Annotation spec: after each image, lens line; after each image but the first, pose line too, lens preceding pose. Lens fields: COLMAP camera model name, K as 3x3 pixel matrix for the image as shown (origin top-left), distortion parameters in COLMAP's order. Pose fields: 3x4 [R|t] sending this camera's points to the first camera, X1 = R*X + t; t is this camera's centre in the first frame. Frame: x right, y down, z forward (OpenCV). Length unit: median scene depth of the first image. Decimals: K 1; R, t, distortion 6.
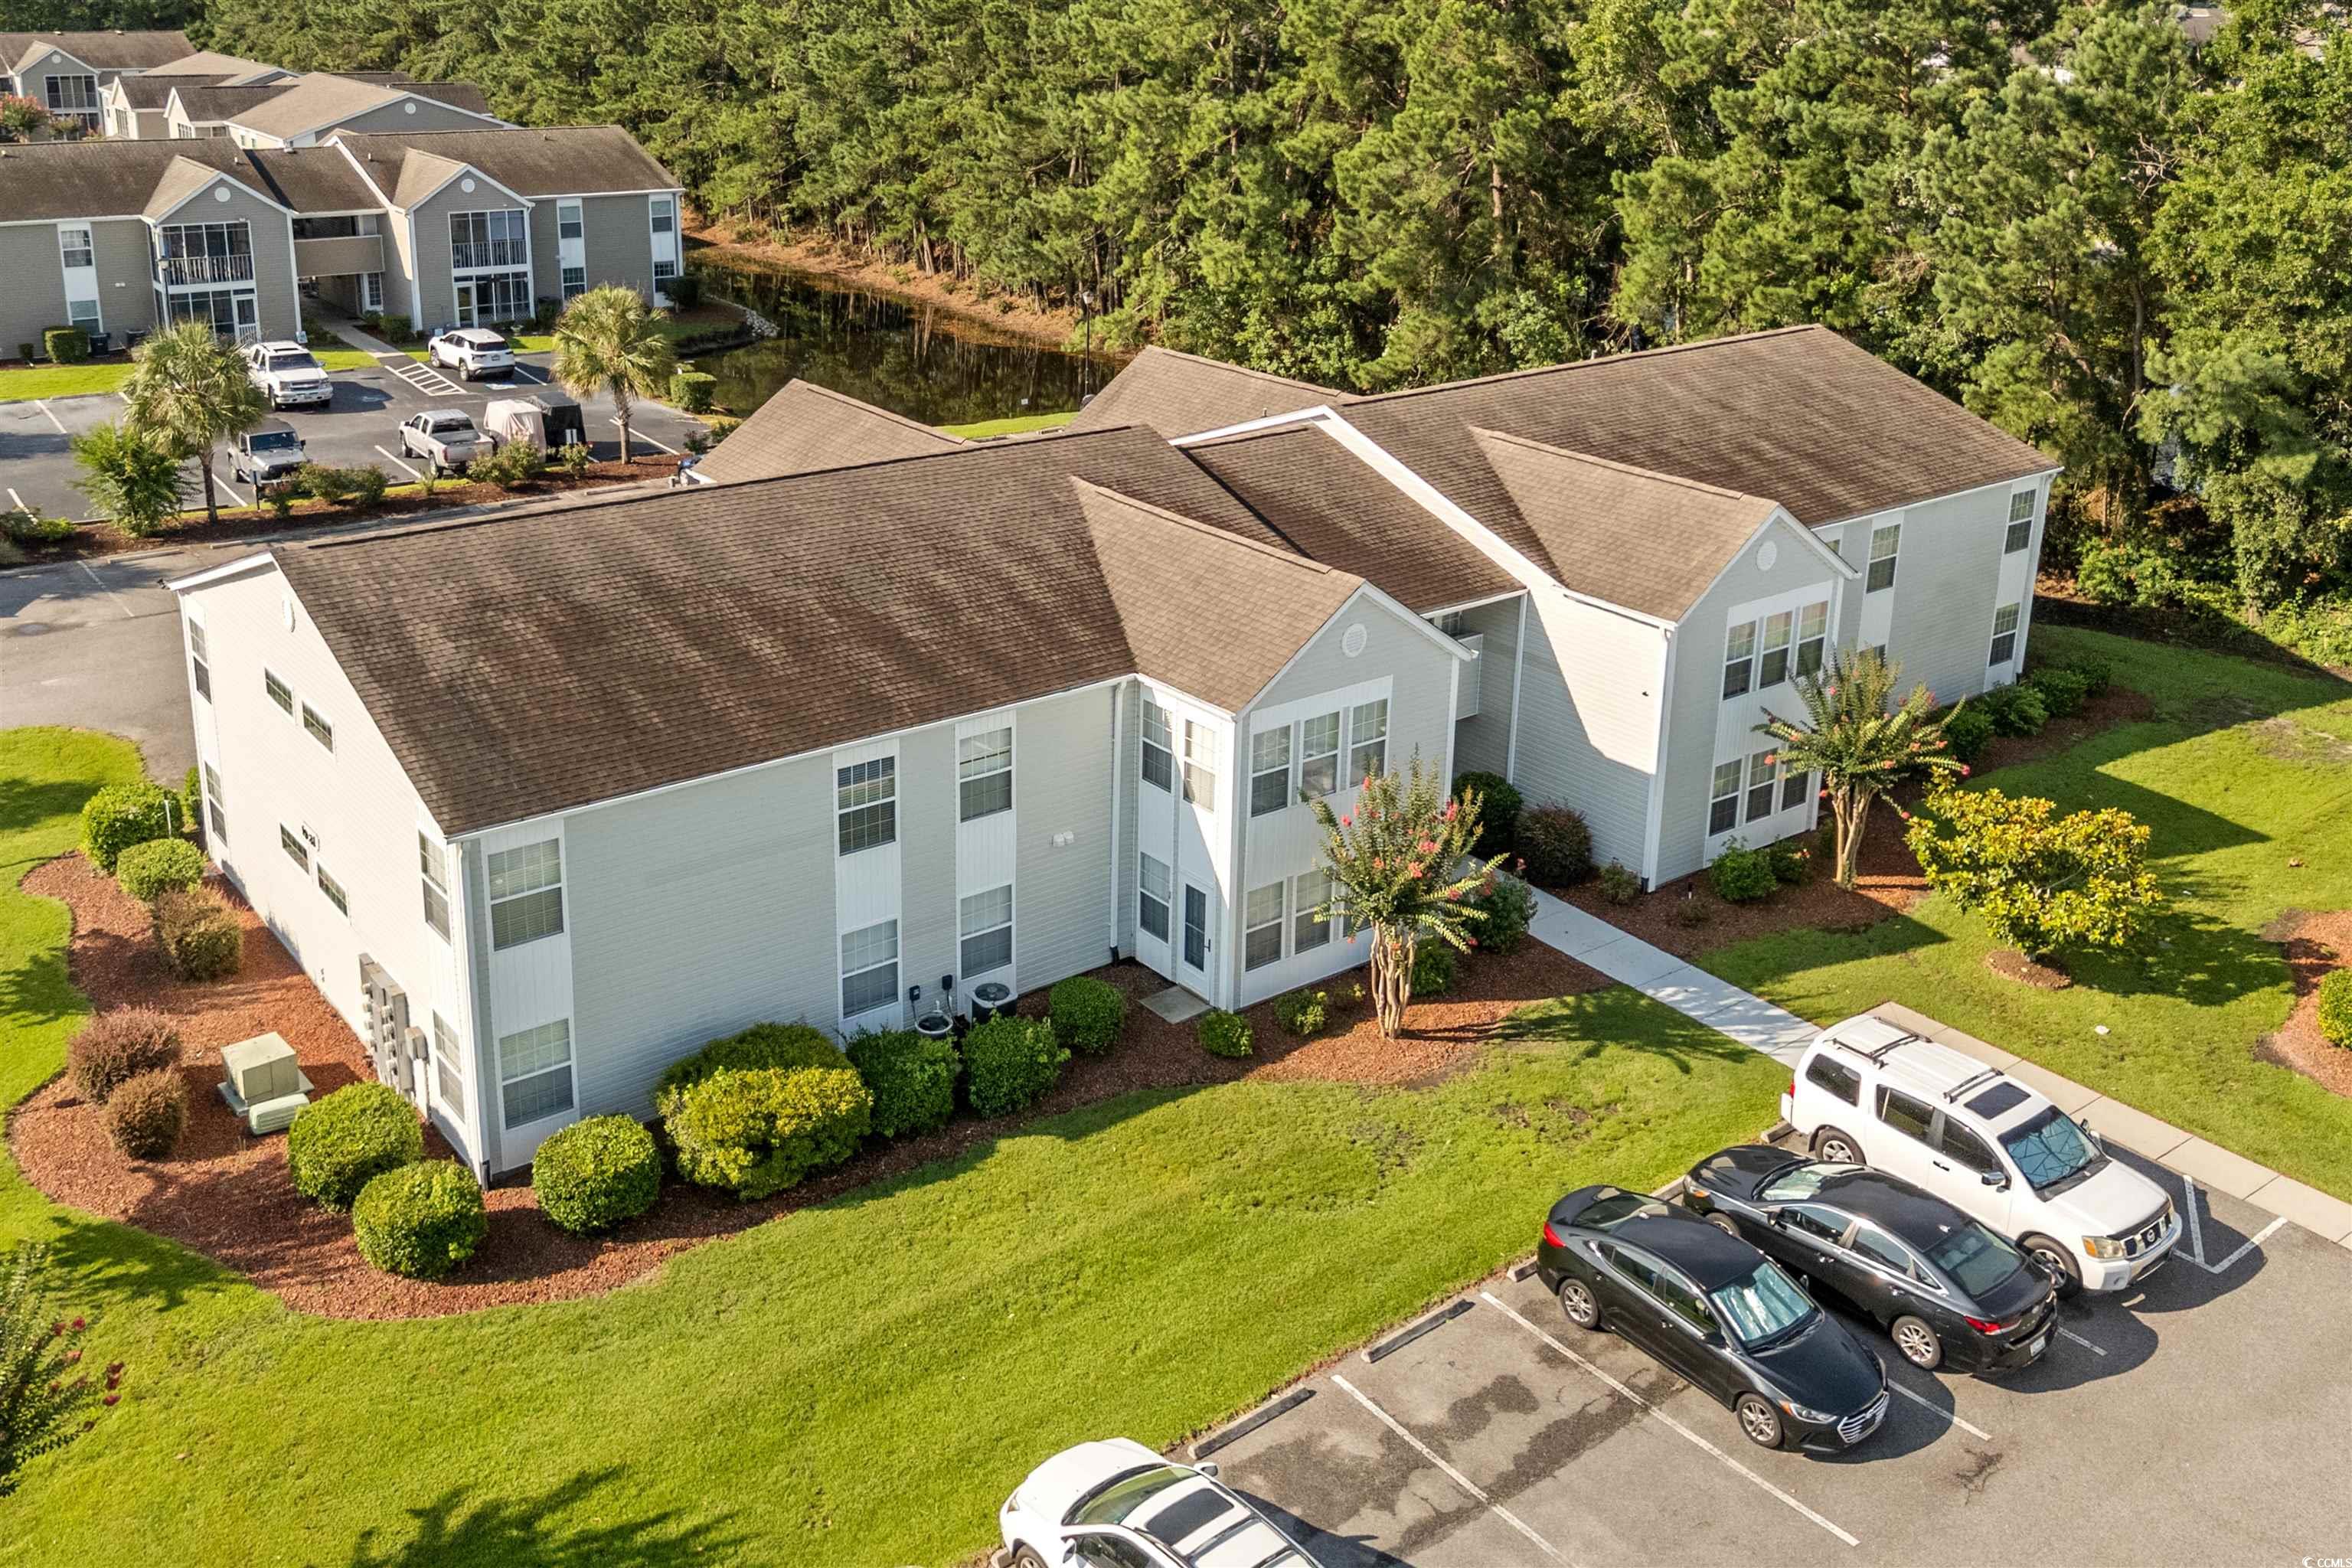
lens RADIAL K [[2124.8, 0, 1155.6], [0, 2124.8, 722.9], [0, 0, 1]] dist [0.099290, -0.310636]
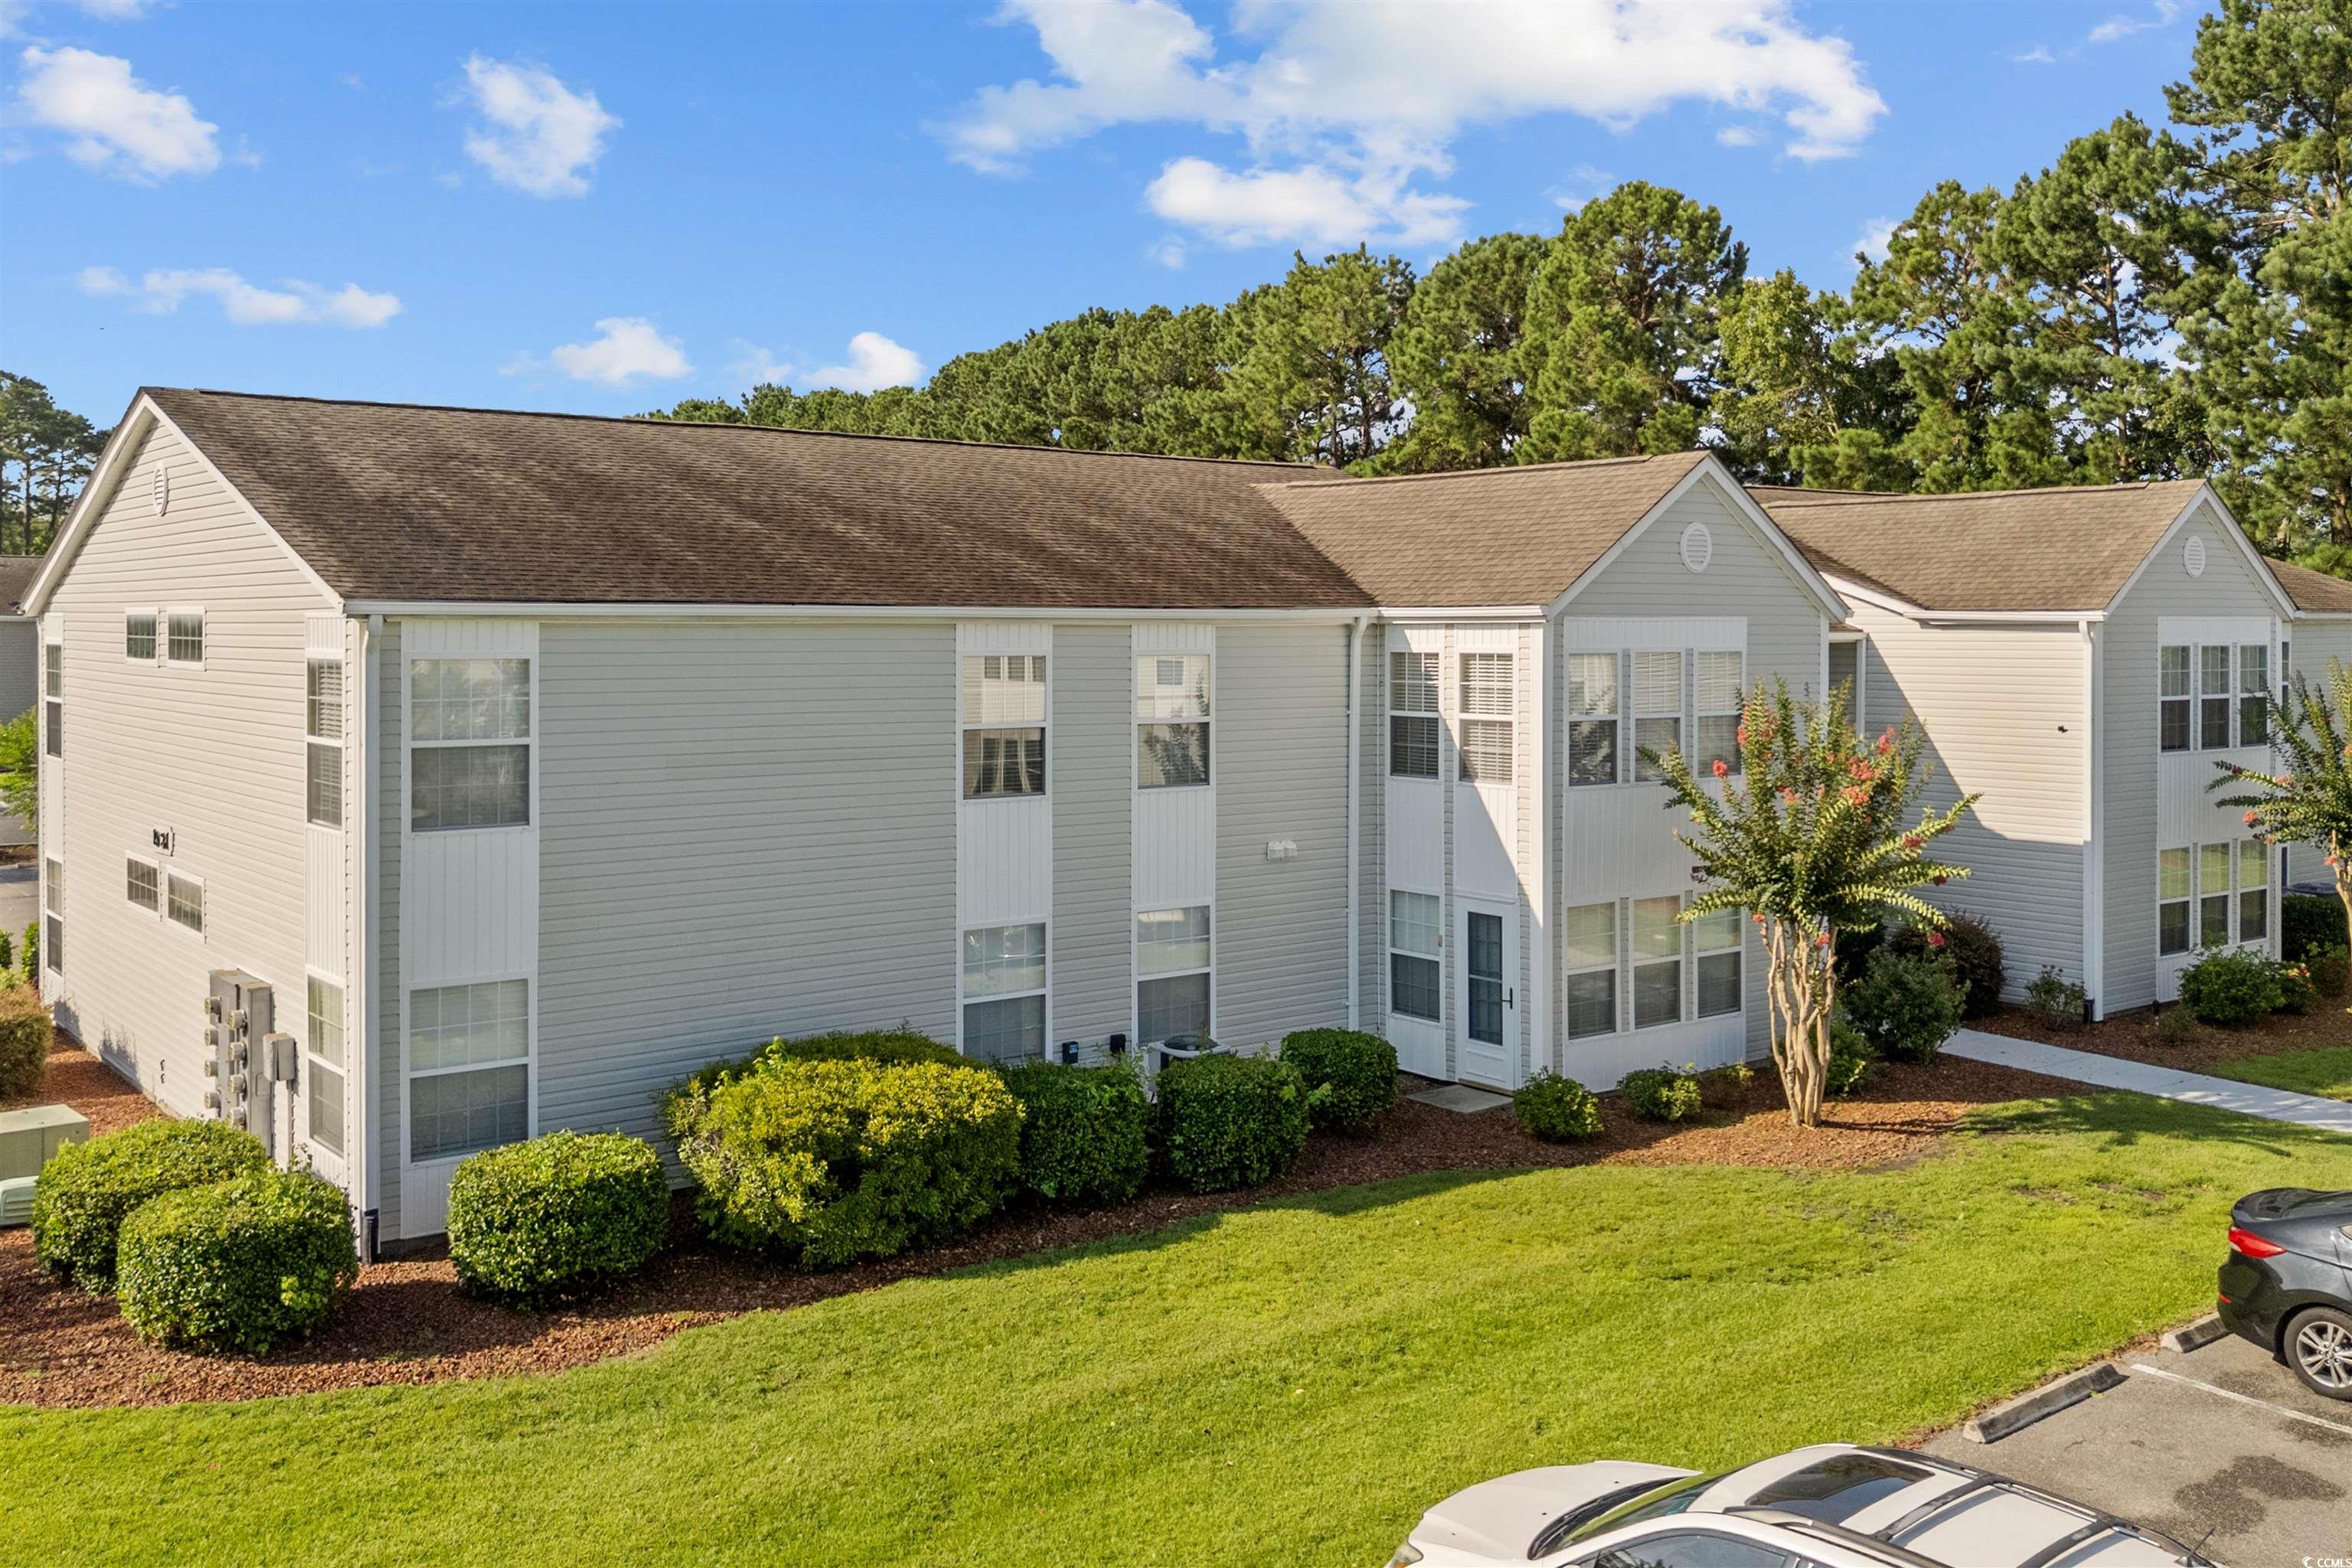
lens RADIAL K [[2123.2, 0, 1176.0], [0, 2123.2, 784.0], [0, 0, 1]] dist [0.068048, -0.125614]
pose [[0.999702, -0.024395, -0.000977, -0.085566], [0.023011, 0.954856, -0.296176, 0.262585], [0.008158, 0.296066, 0.955133, 0.392121]]
